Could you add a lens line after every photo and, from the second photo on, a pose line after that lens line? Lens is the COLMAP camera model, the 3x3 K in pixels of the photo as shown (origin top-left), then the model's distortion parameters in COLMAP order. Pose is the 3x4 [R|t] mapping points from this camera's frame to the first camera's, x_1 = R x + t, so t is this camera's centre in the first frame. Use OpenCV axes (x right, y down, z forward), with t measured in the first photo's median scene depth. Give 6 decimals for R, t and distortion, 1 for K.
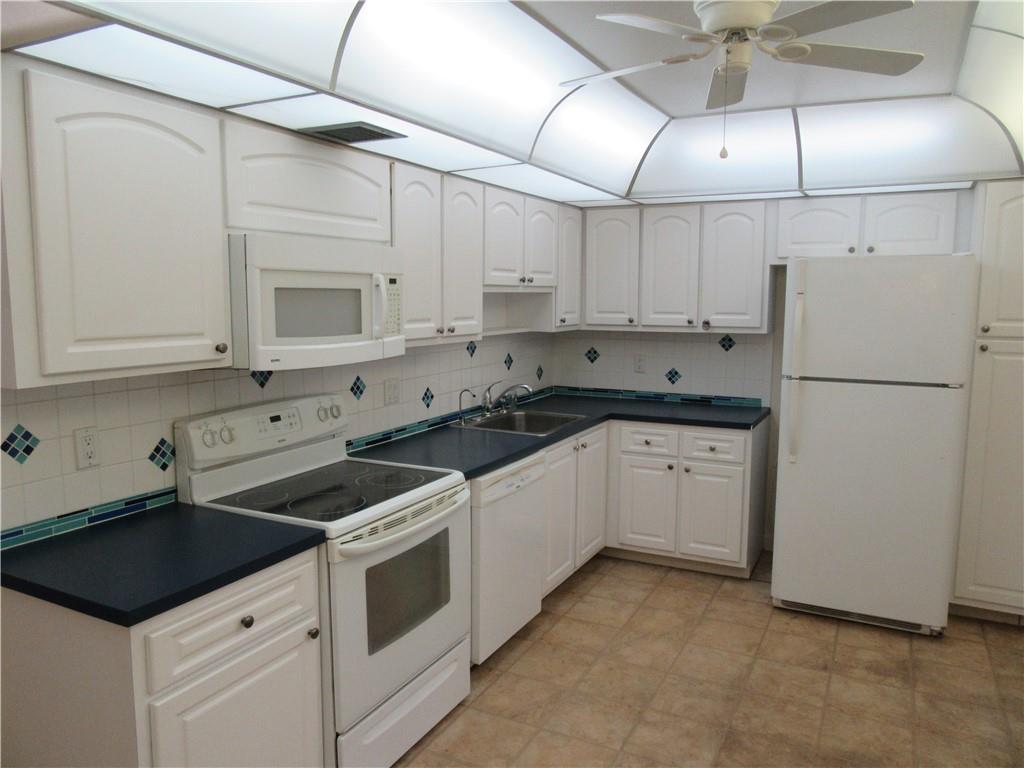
lens RADIAL K [[751.2, 0, 514.1], [0, 751.2, 383.5], [0, 0, 1]] dist [-0.013688, 0.005922]
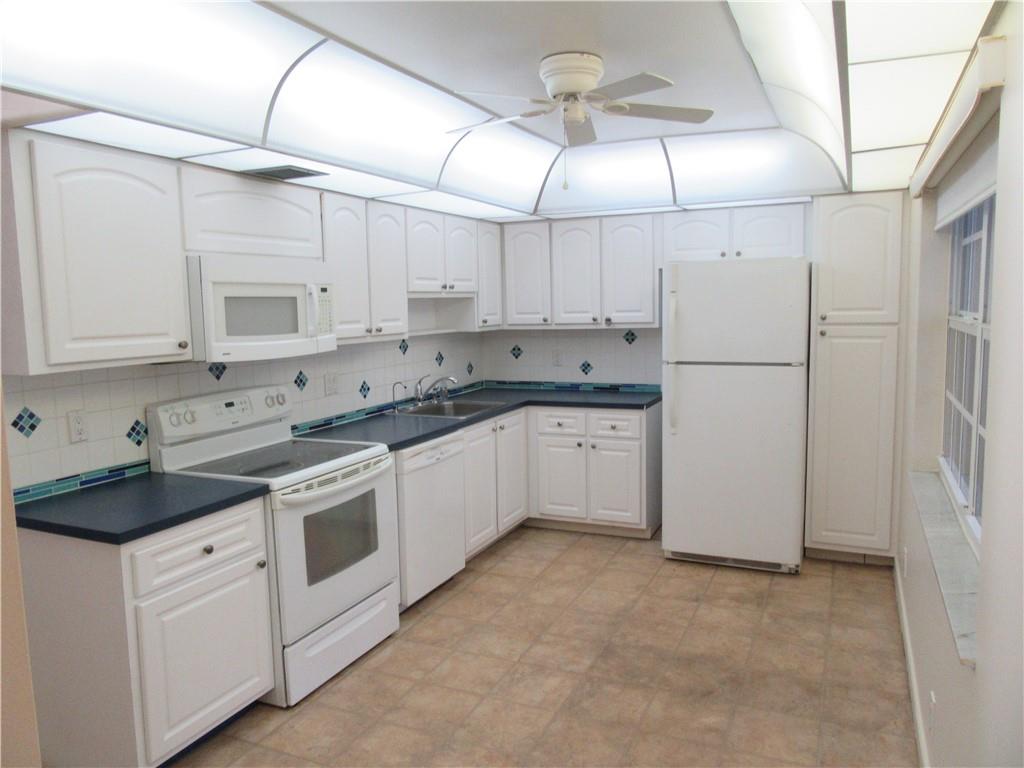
lens RADIAL K [[751.2, 0, 514.1], [0, 751.2, 383.5], [0, 0, 1]] dist [-0.013688, 0.005922]
pose [[0.998628, -0.030552, 0.042524, 0.082665], [0.031022, 0.999464, -0.010448, 0.035029], [-0.042182, 0.011753, 0.999041, -0.211978]]
